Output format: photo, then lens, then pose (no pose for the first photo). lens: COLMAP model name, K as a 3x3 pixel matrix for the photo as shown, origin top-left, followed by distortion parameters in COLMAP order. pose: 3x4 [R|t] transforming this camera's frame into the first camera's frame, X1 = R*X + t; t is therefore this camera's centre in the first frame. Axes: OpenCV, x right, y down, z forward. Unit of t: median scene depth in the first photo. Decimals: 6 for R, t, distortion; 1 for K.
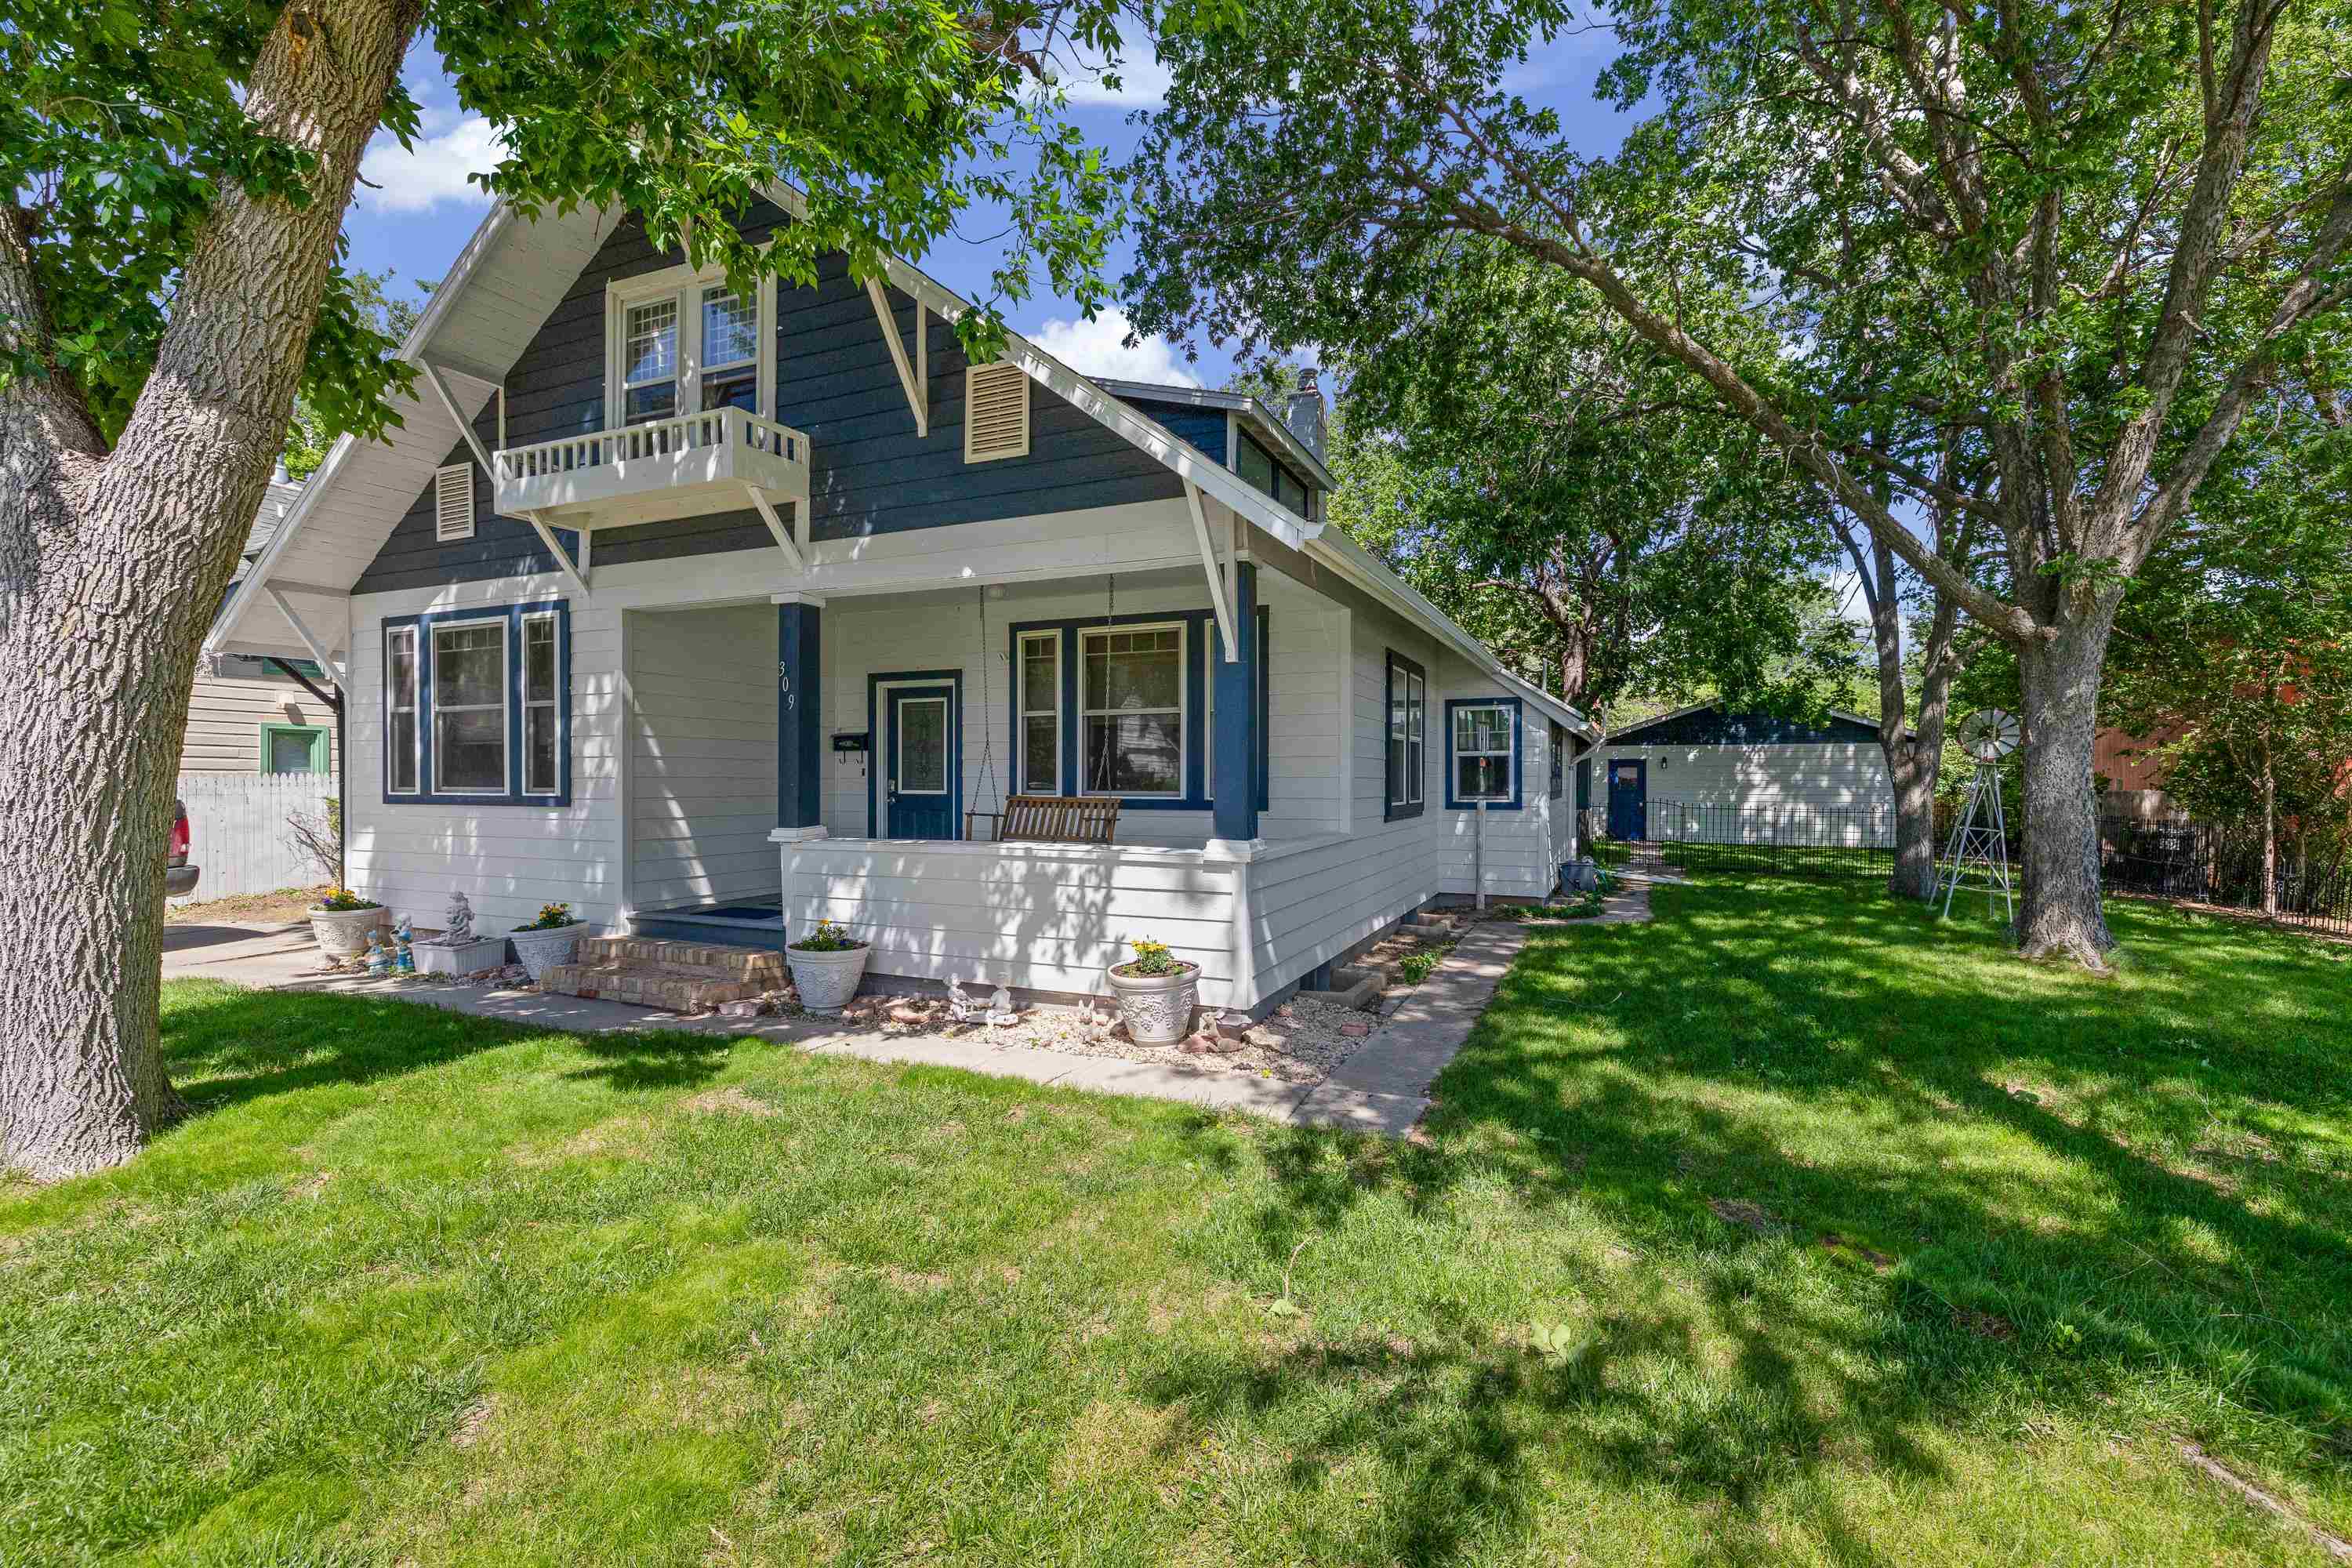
lens RADIAL K [[1012.9, 0, 1177.3], [0, 1012.9, 789.1], [0, 0, 1]] dist [0.004023, -0.000195]
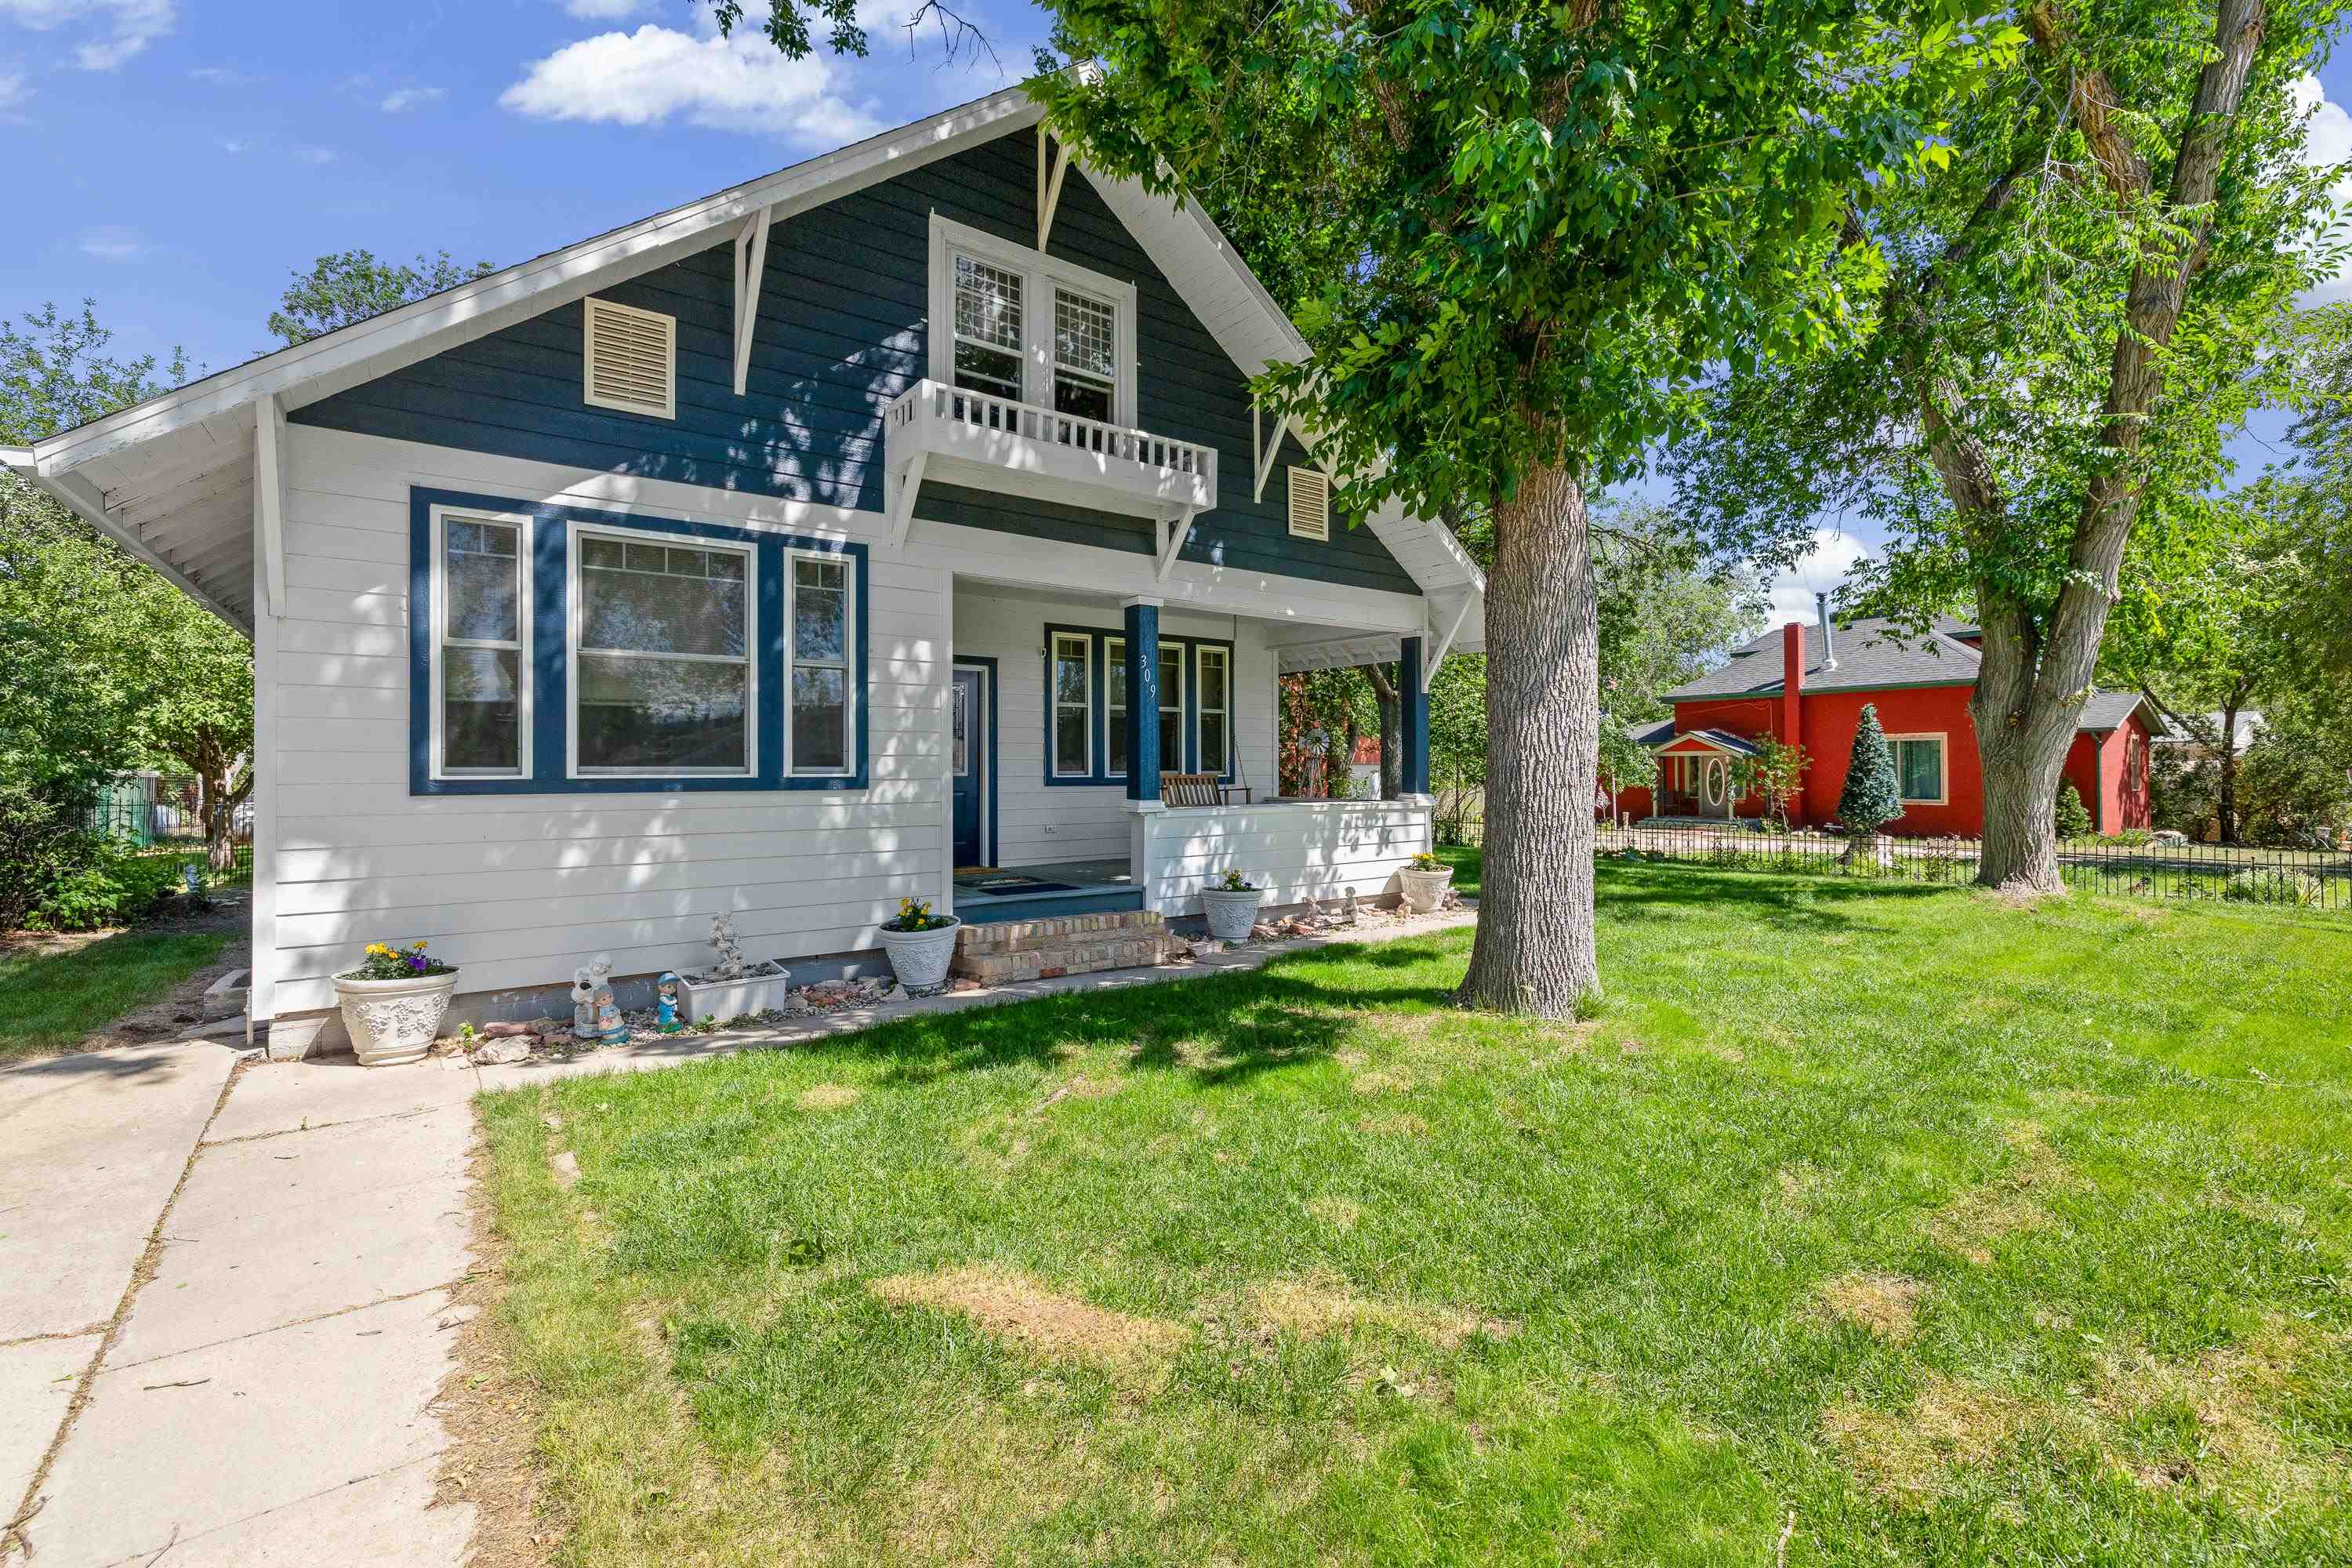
lens RADIAL K [[1012.9, 0, 1171.2], [0, 1012.9, 773.7], [0, 0, 1]] dist [0.004023, -0.000195]
pose [[0.507441, -0.003660, 0.861679, -1.195742], [0.012651, 0.999915, -0.003204, 0.010615], [-0.861594, 0.012527, 0.507444, 0.345586]]
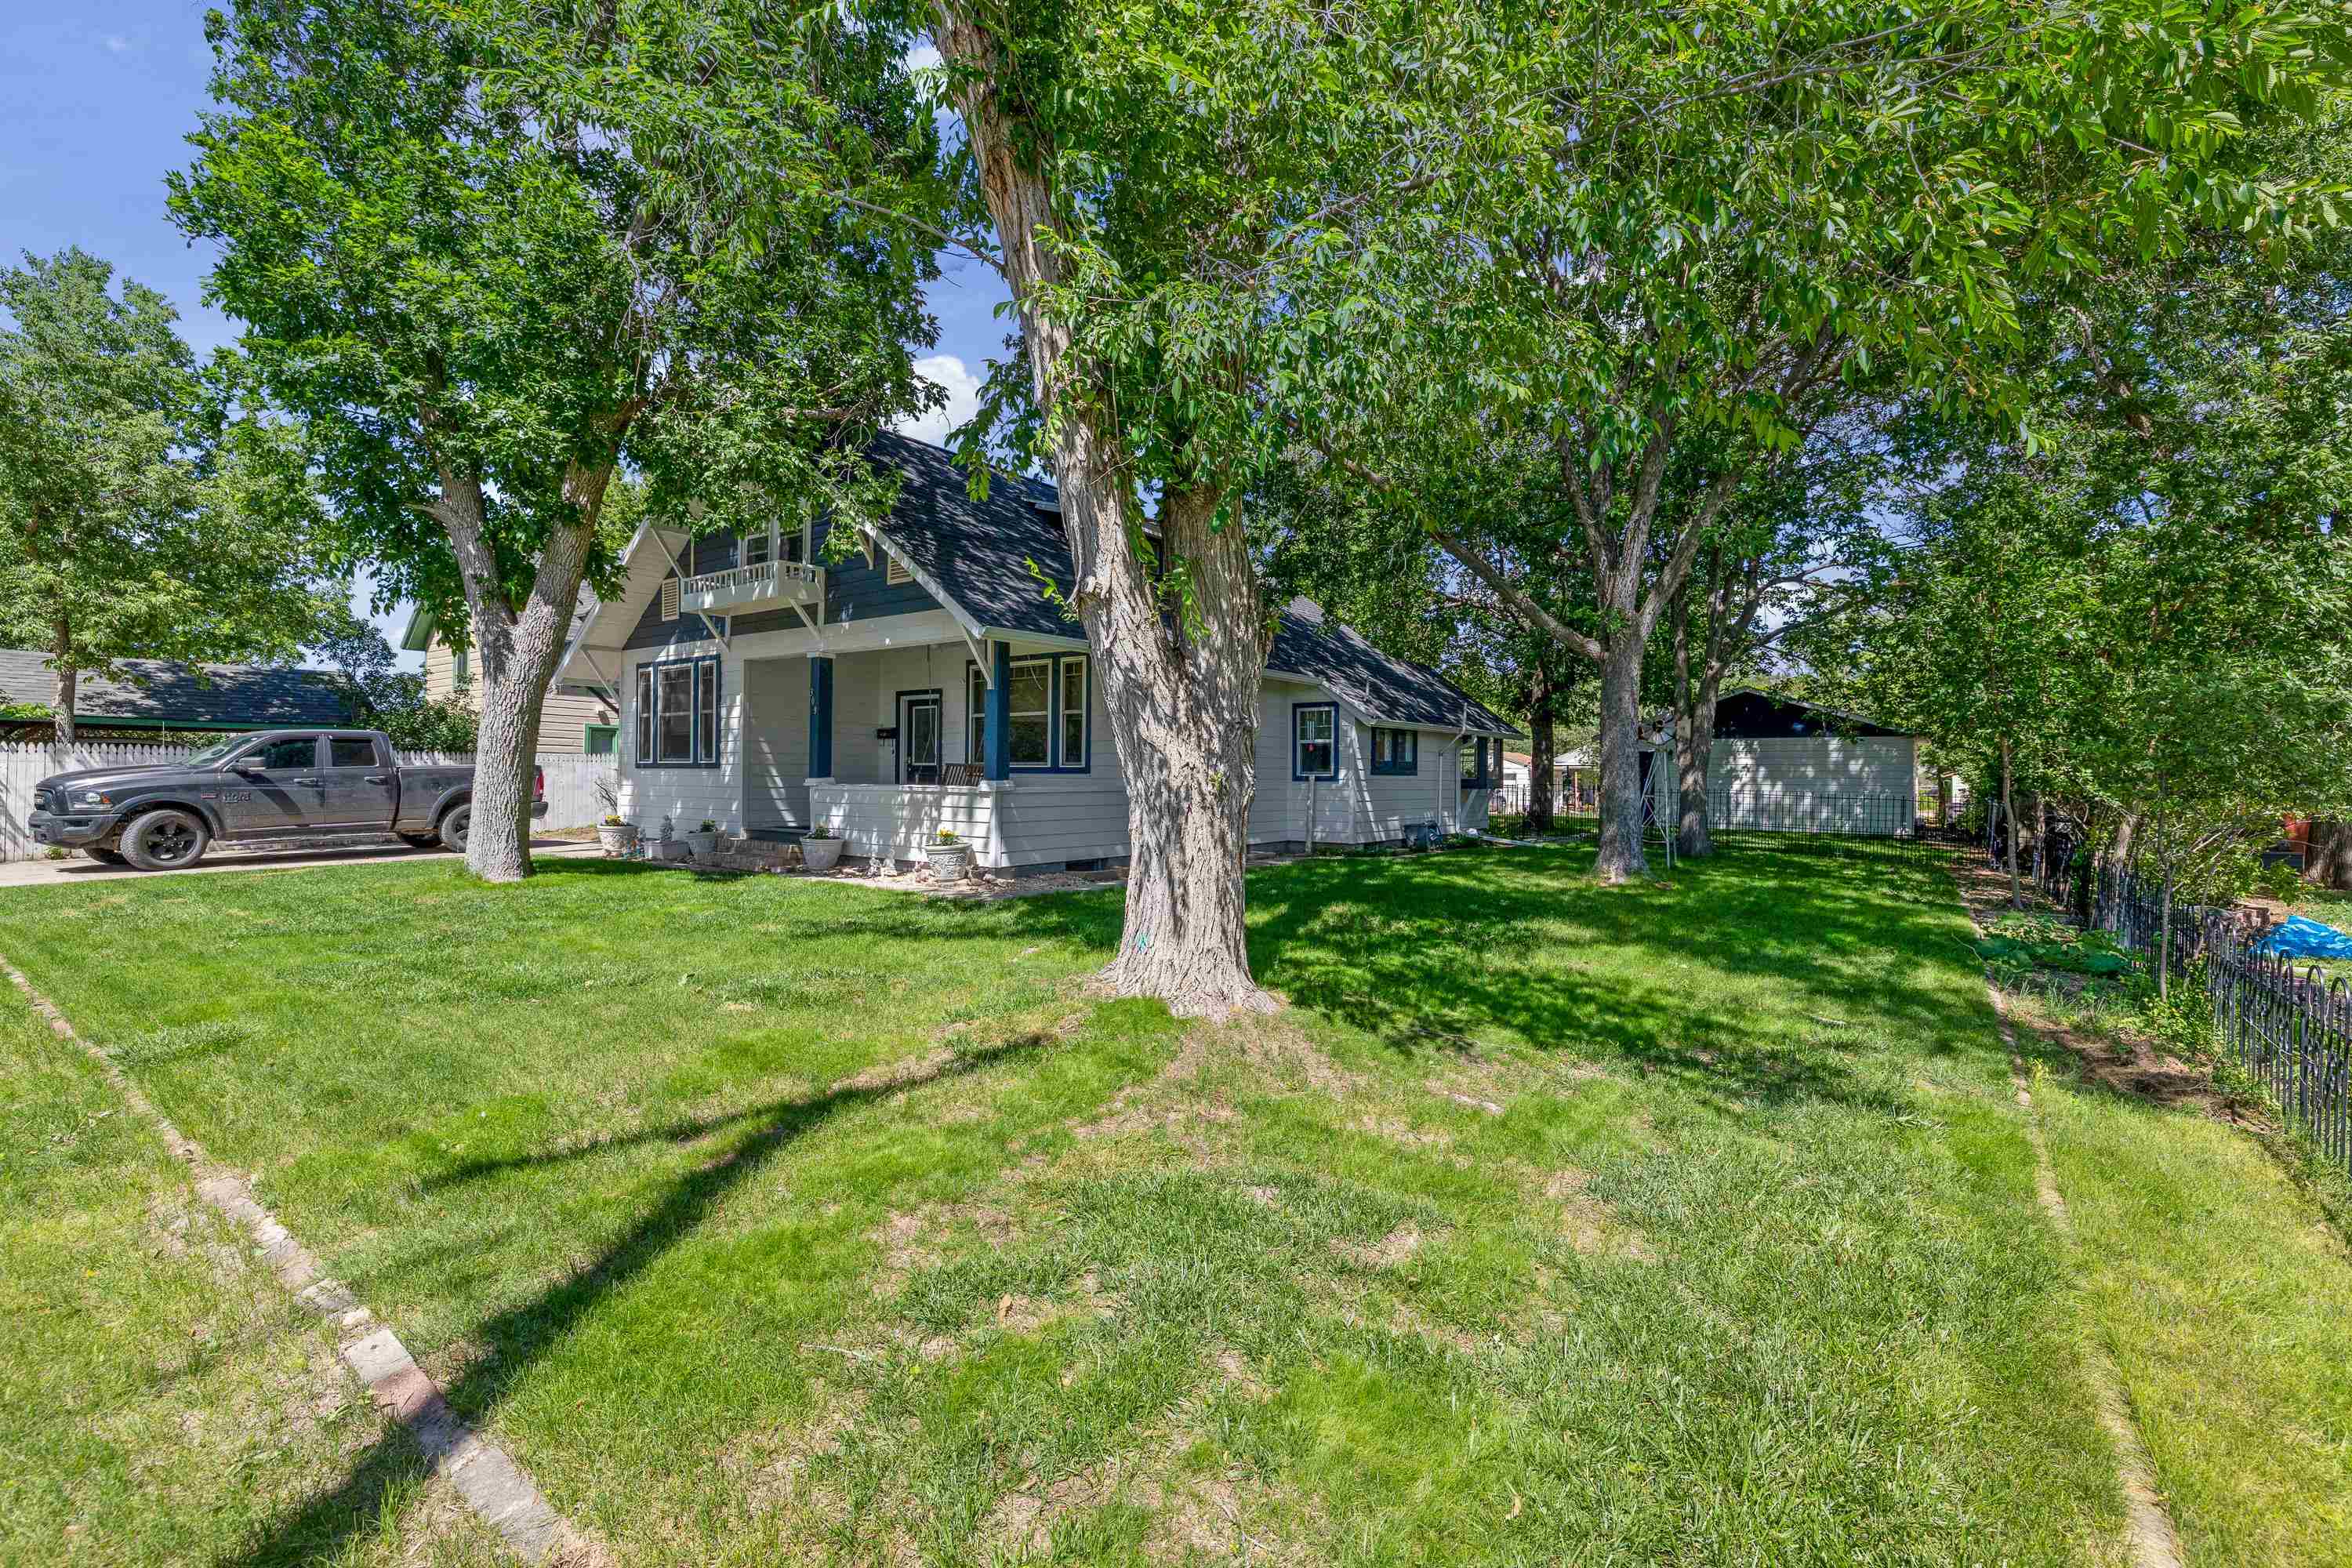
lens RADIAL K [[1012.9, 0, 1174.2], [0, 1012.9, 767.3], [0, 0, 1]] dist [0.004023, -0.000195]
pose [[0.975738, 0.006079, -0.218855, 0.586313], [-0.010435, 0.999770, -0.018751, 0.040812], [0.218691, 0.020580, 0.975577, -0.584356]]
